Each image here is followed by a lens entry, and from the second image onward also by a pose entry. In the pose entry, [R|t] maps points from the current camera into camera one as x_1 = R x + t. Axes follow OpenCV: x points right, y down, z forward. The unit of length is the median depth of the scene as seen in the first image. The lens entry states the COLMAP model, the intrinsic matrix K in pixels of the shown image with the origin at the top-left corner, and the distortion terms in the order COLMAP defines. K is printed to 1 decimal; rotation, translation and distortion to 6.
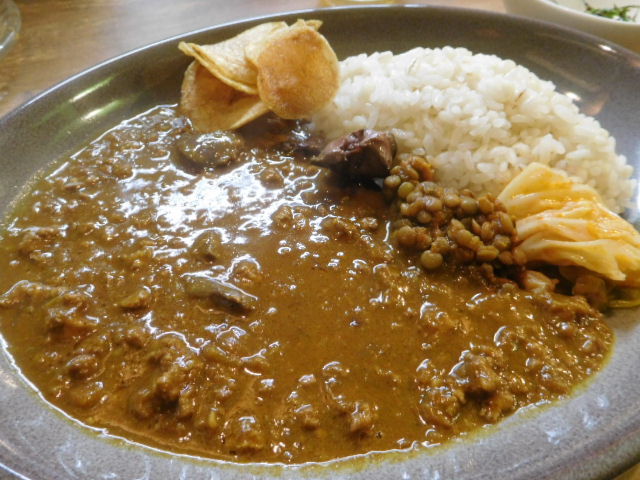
lens RADIAL K [[472.3, 0, 320.0], [0, 472.3, 240.0], [0, 0, 1]] dist [0.001496, 0.005592]
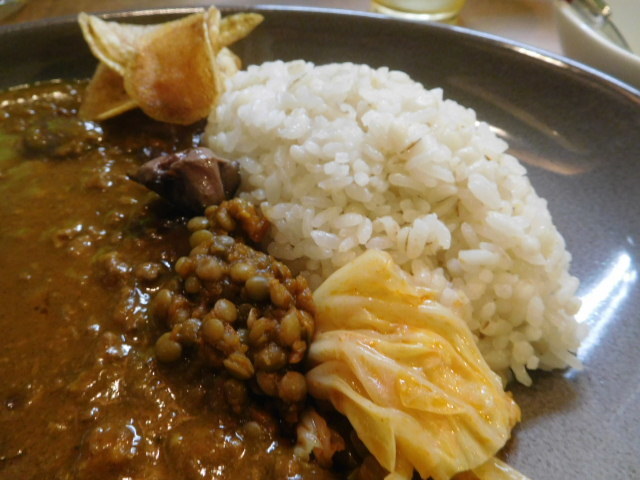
lens RADIAL K [[472.3, 0, 320.0], [0, 472.3, 240.0], [0, 0, 1]] dist [0.001496, 0.005592]
pose [[0.923052, 0.257724, -0.285577, 0.528661], [-0.271733, 0.962322, -0.009840, -0.142184], [0.272281, 0.086683, 0.958305, 0.358293]]
